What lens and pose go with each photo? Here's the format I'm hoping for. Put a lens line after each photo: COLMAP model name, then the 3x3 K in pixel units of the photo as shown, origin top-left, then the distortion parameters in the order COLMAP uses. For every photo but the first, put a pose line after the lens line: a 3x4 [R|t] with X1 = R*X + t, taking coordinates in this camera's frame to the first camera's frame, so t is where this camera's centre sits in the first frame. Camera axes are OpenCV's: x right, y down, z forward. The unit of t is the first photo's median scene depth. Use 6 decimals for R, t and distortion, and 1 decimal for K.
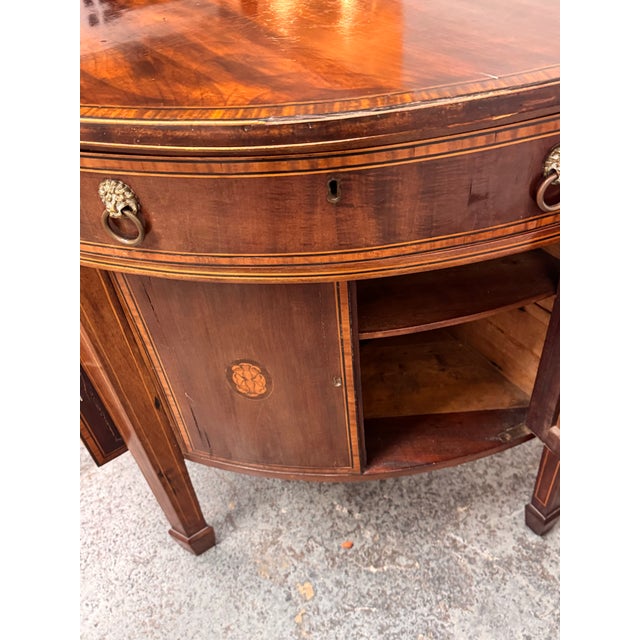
lens RADIAL K [[655.6, 0, 332.4], [0, 655.6, 337.9], [0, 0, 1]] dist [0.174112, -0.392279]
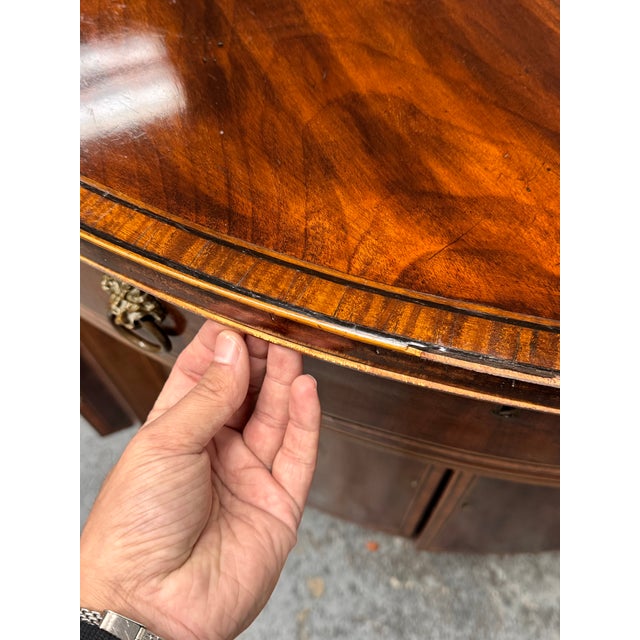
lens RADIAL K [[655.6, 0, 332.4], [0, 655.6, 337.9], [0, 0, 1]] dist [0.174112, -0.392279]
pose [[0.971599, 0.234113, -0.034437, -0.128446], [-0.213646, 0.930448, 0.297693, -0.396288], [0.101736, -0.281881, 0.954040, 0.469055]]
